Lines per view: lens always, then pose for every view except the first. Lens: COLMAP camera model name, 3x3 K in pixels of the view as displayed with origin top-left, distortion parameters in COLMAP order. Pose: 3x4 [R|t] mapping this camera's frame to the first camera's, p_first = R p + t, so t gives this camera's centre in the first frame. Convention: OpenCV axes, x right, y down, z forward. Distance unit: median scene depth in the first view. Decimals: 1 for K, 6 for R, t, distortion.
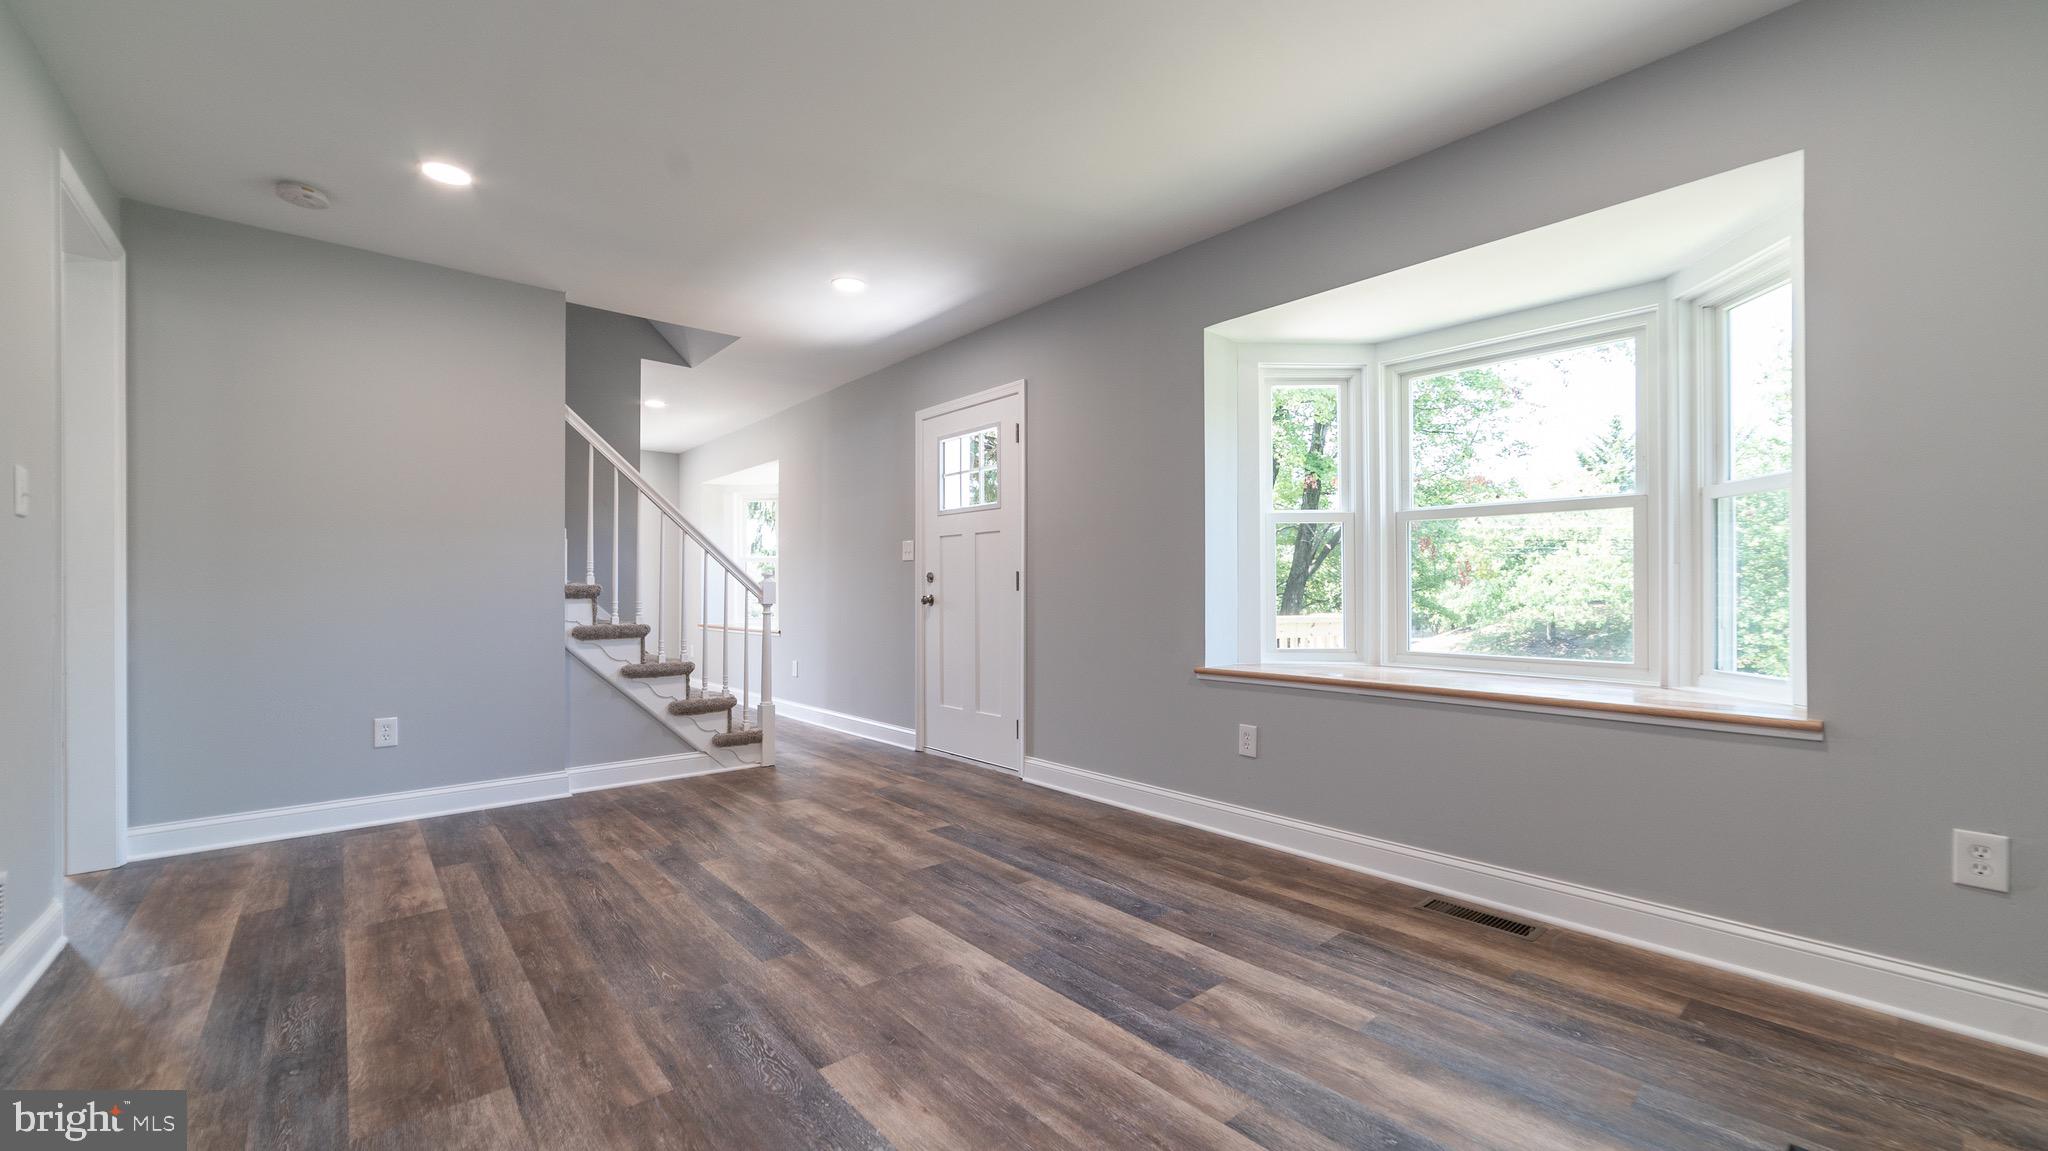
lens RADIAL K [[813.7, 0, 1011.9], [0, 813.7, 592.2], [0, 0, 1]] dist [-0.015787, 0.005371]
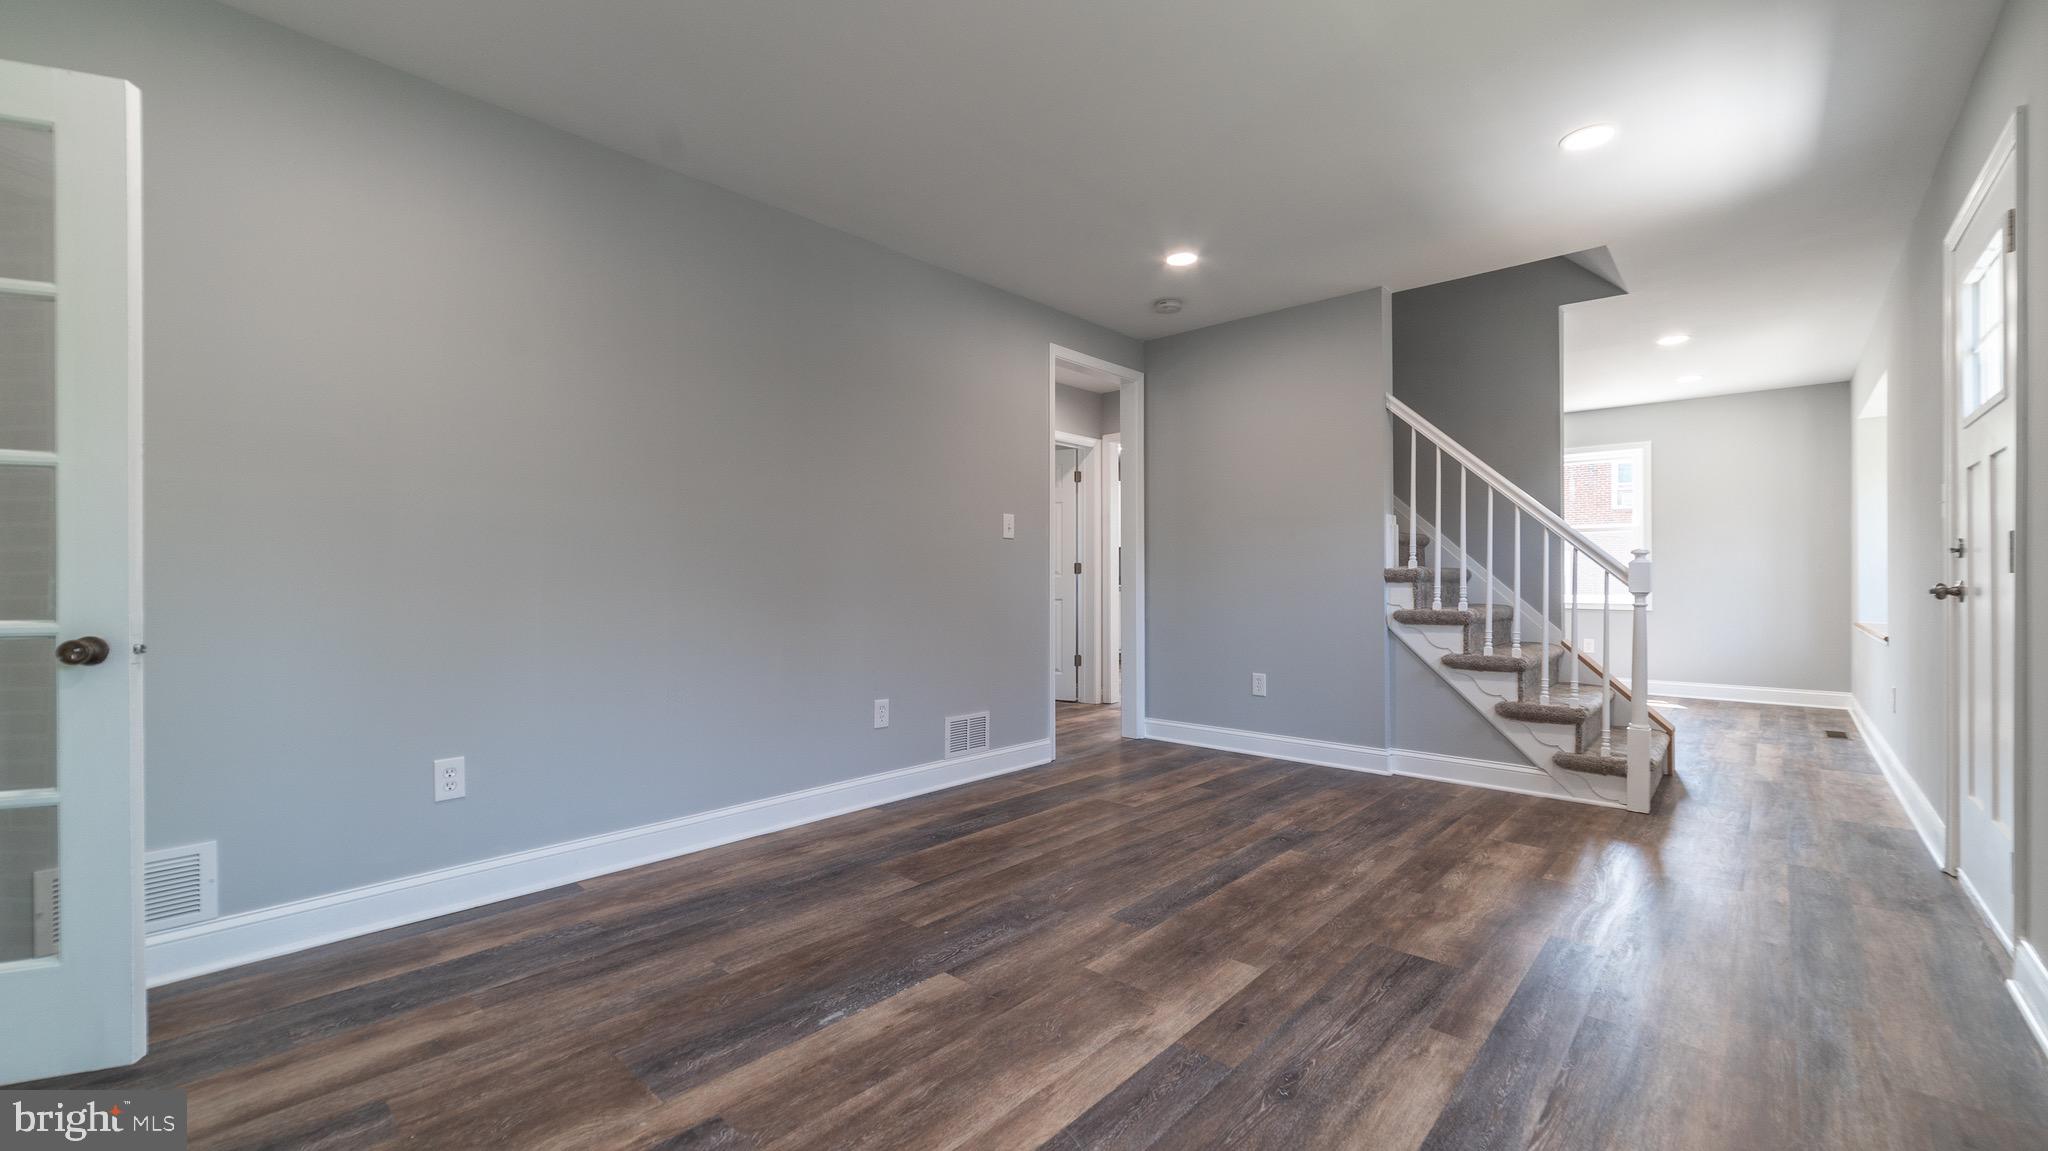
lens RADIAL K [[813.7, 0, 1023.1], [0, 813.7, 580.4], [0, 0, 1]] dist [-0.015787, 0.005371]
pose [[0.126105, 0.006915, -0.991993, 0.635594], [0.001946, 0.999972, 0.007218, -0.005624], [0.992015, -0.002841, 0.126088, 0.623736]]
